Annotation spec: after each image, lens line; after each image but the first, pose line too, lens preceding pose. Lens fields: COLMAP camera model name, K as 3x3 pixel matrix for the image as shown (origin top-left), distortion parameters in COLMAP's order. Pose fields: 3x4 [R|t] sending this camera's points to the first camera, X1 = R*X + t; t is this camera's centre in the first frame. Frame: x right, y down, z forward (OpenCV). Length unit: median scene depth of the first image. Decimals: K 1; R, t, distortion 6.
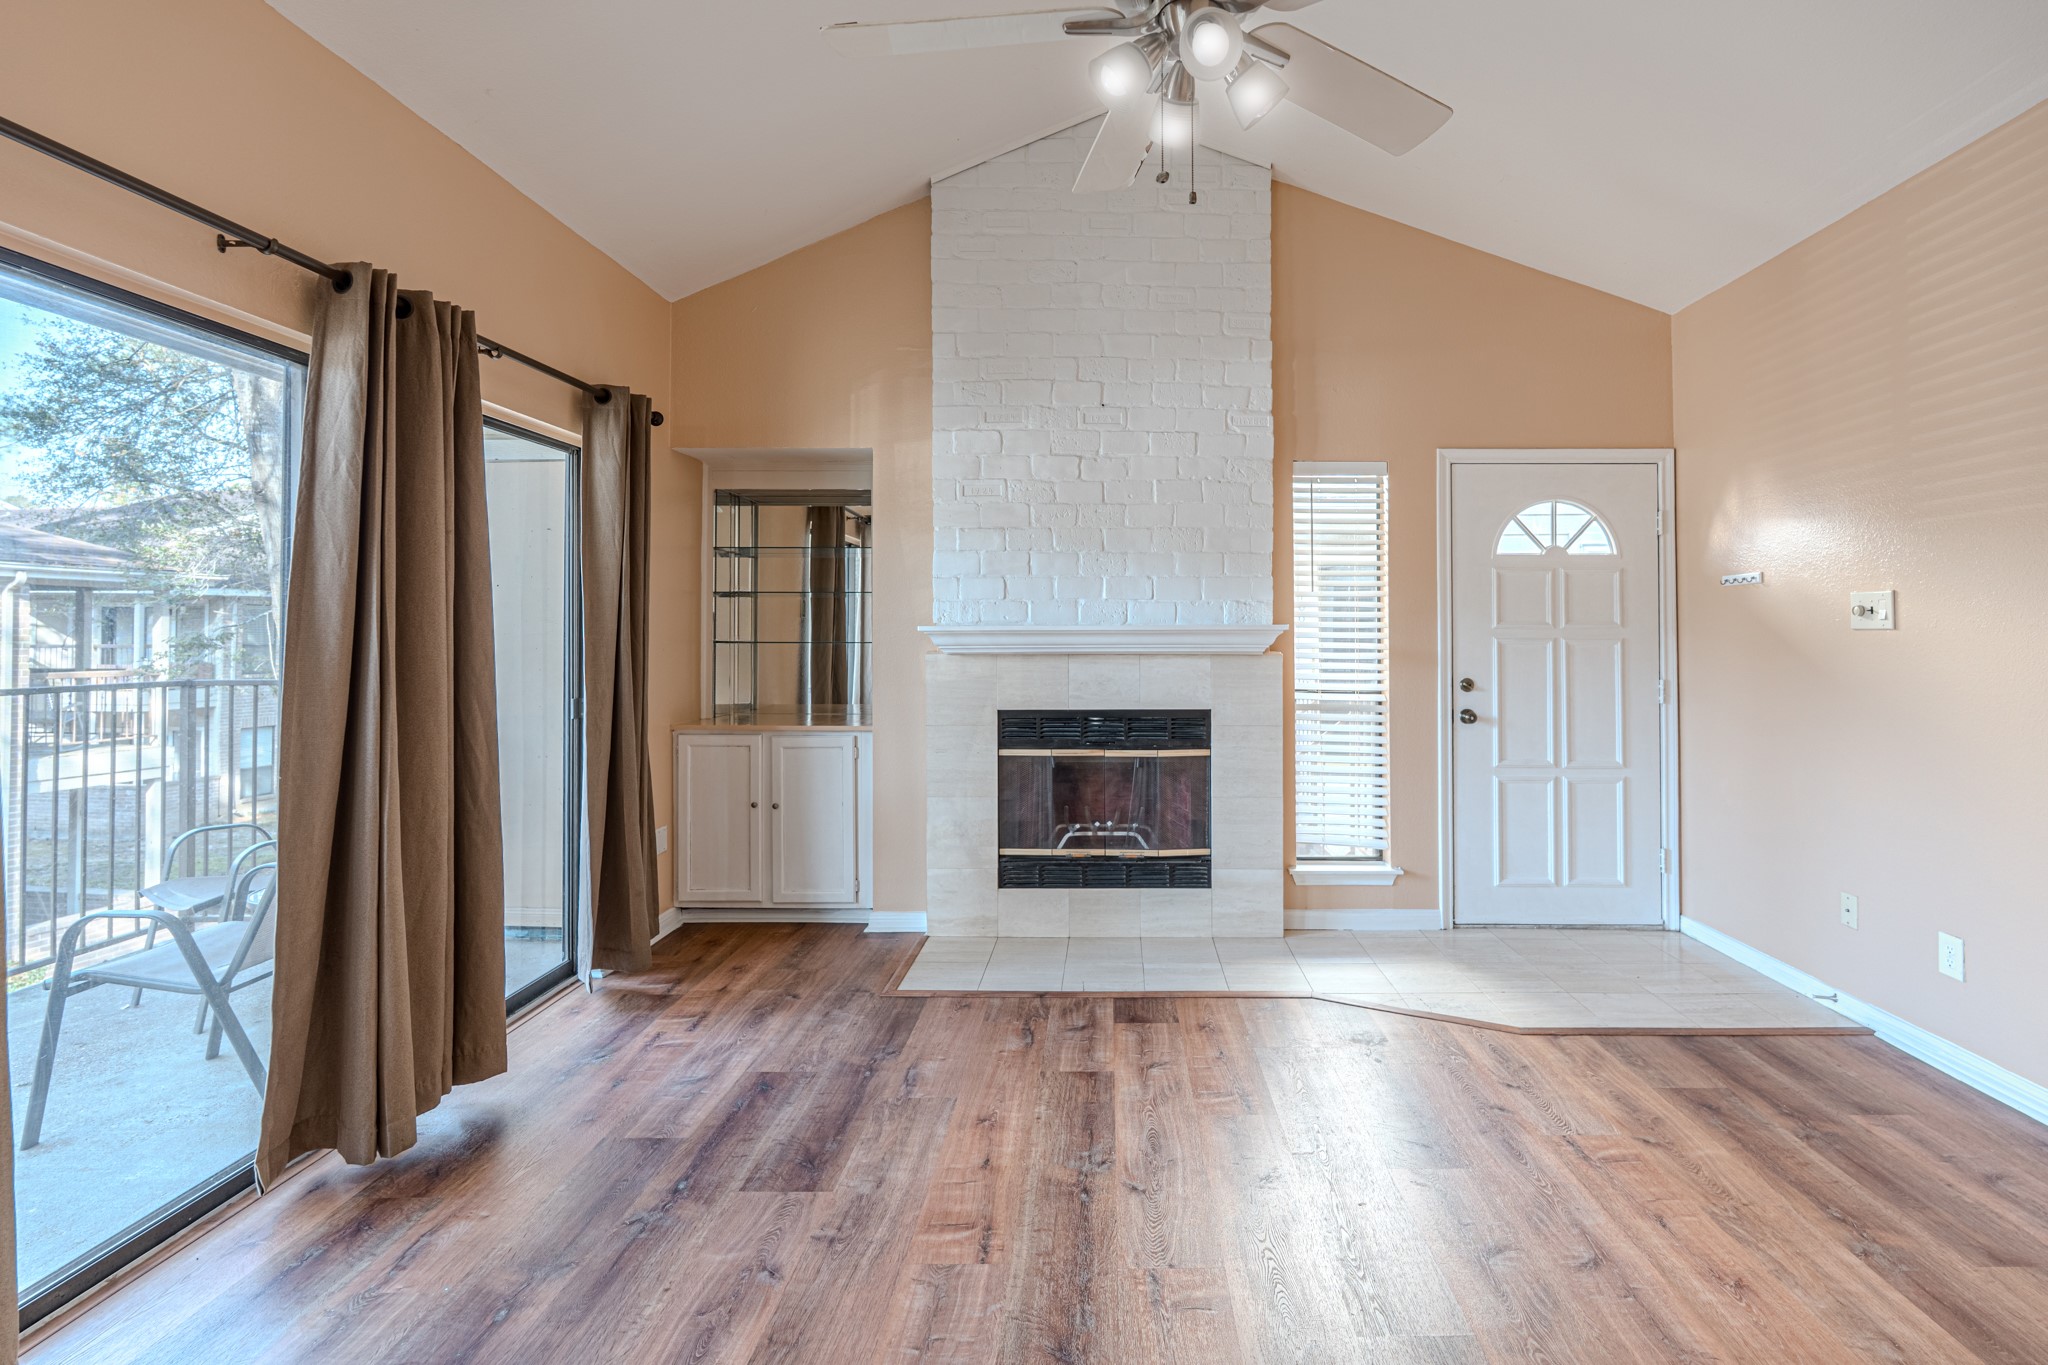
lens RADIAL K [[936.8, 0, 1115.1], [0, 936.8, 617.4], [0, 0, 1]] dist [-0.002524, 0.000496]
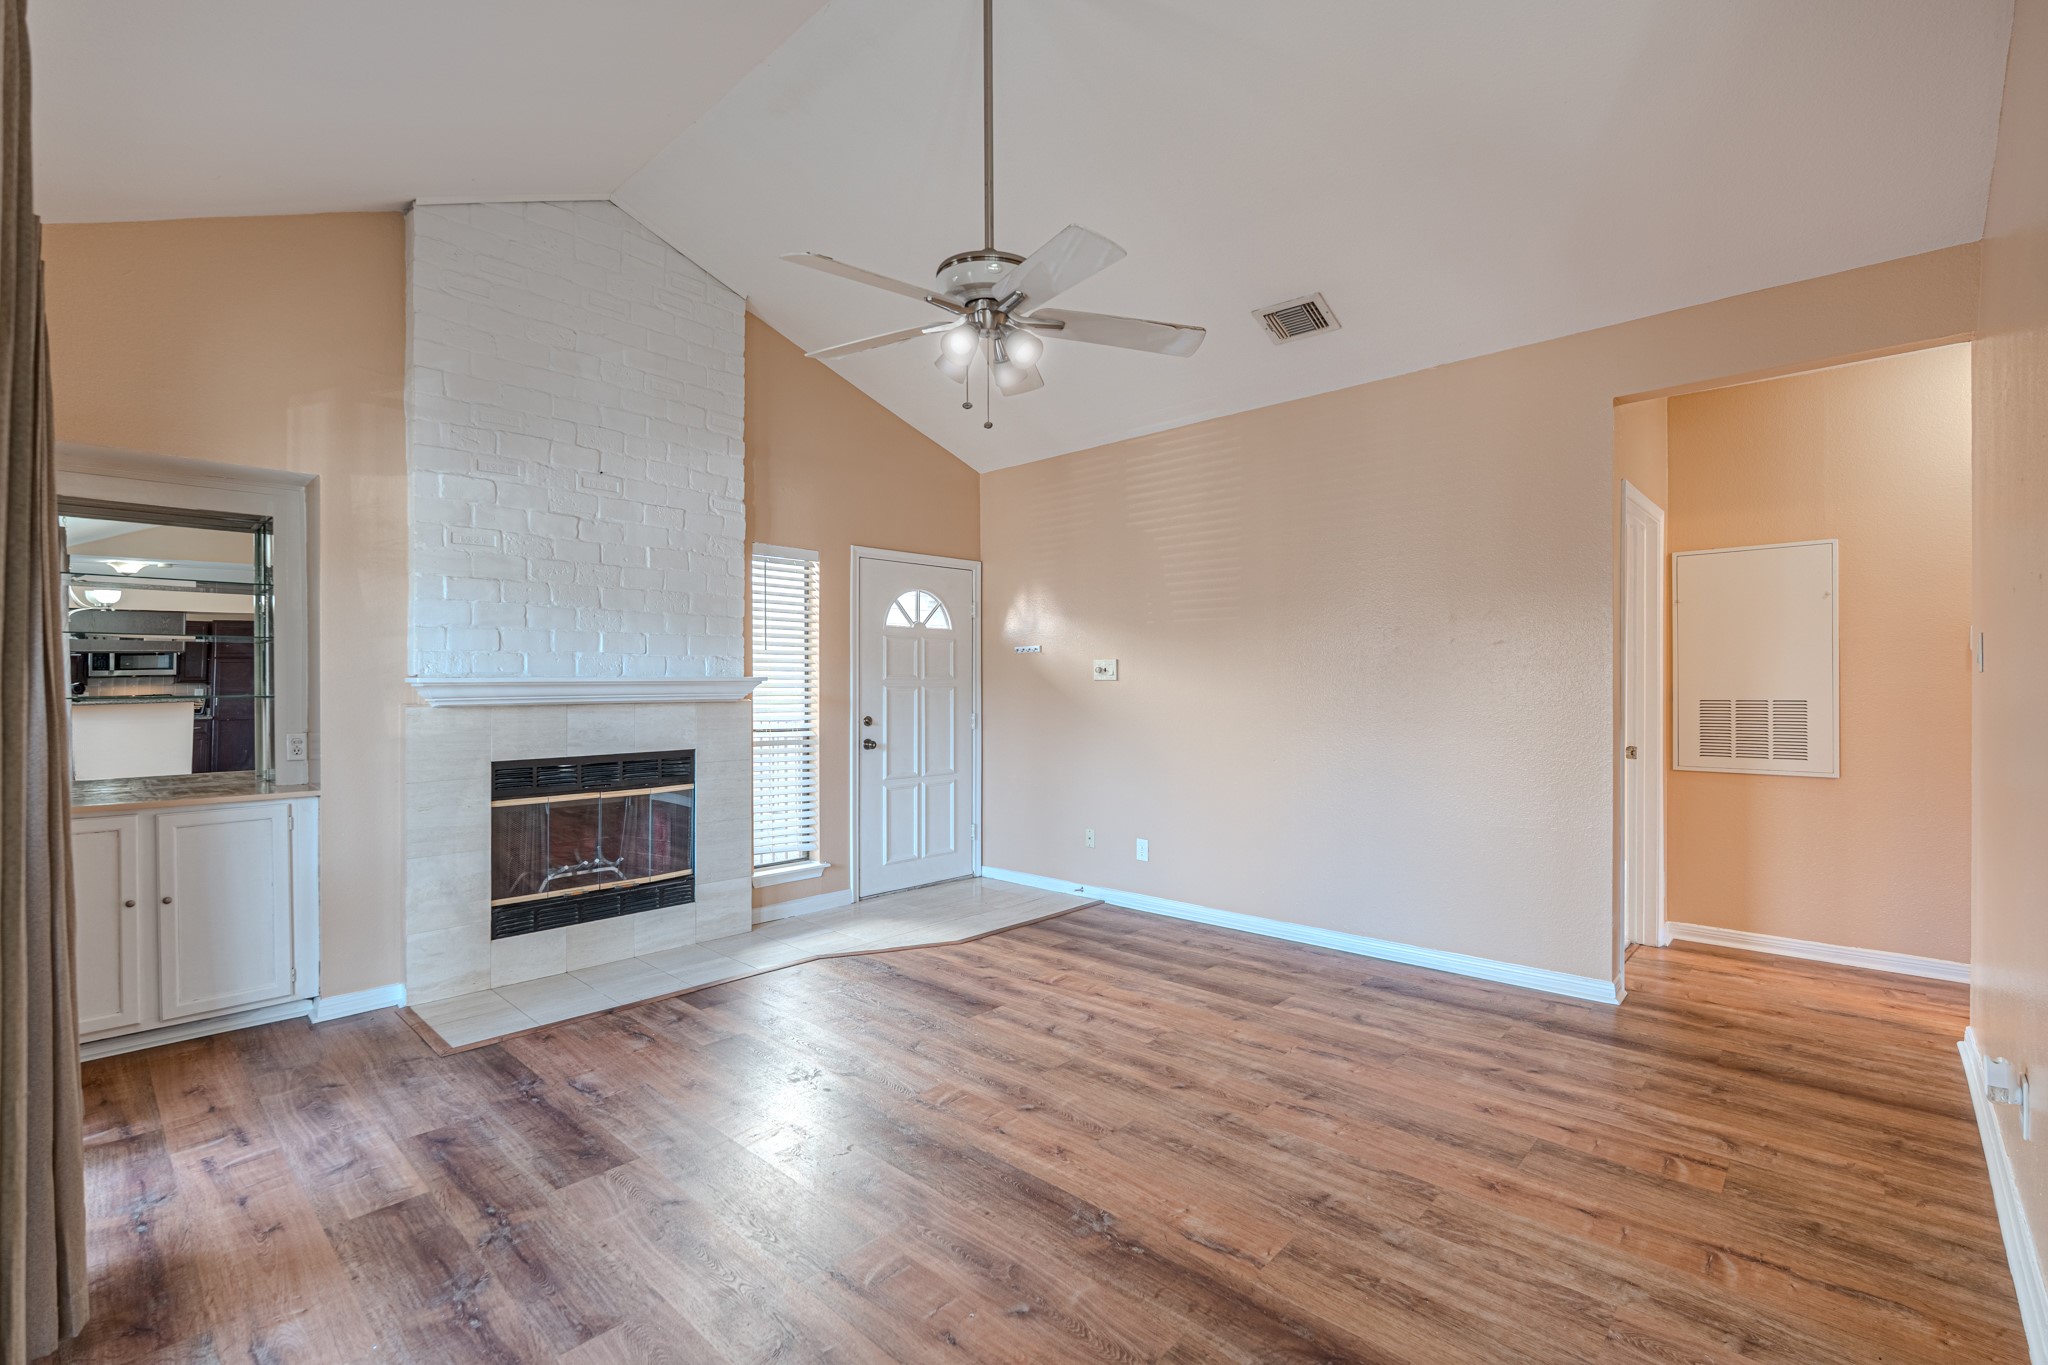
lens RADIAL K [[901.1, 0, 1024.0], [0, 901.1, 682.5], [0, 0, 1]] dist [-0.000206, -0.000605]
pose [[0.689563, -0.003083, 0.724219, -0.428434], [-0.009683, 0.999862, 0.013477, -0.003981], [-0.724161, -0.016306, 0.689438, -0.069086]]
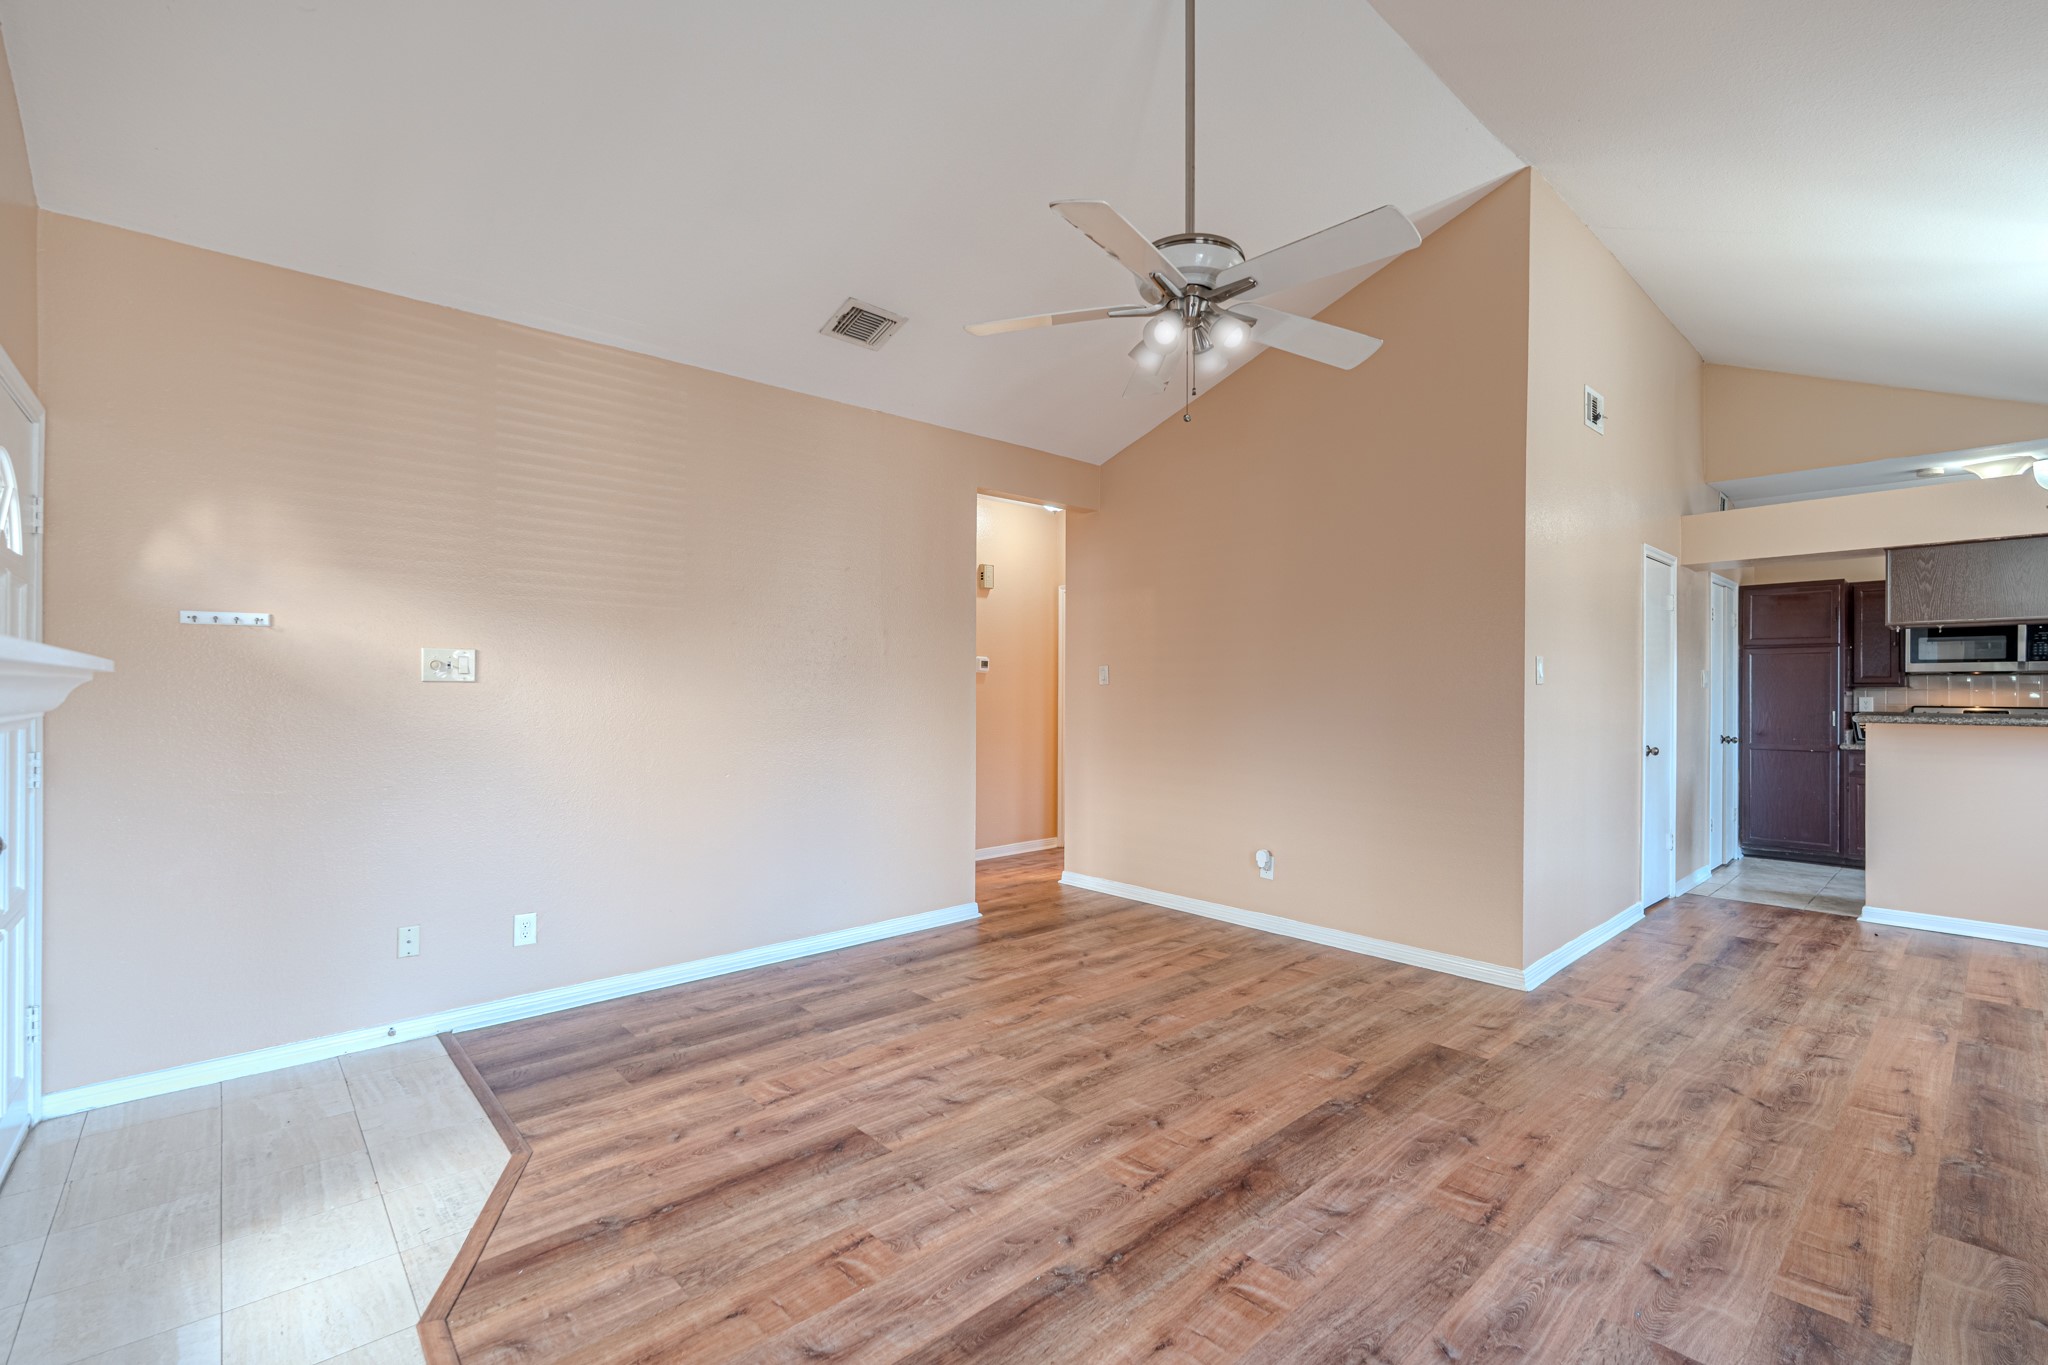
lens RADIAL K [[907.4, 0, 1005.5], [0, 907.4, 688.1], [0, 0, 1]] dist [-0.003270, -0.000670]
pose [[-0.662502, -0.001700, 0.749058, -0.361432], [-0.019256, 0.999706, -0.014763, 0.016923], [-0.748812, -0.024204, -0.662340, 0.933040]]
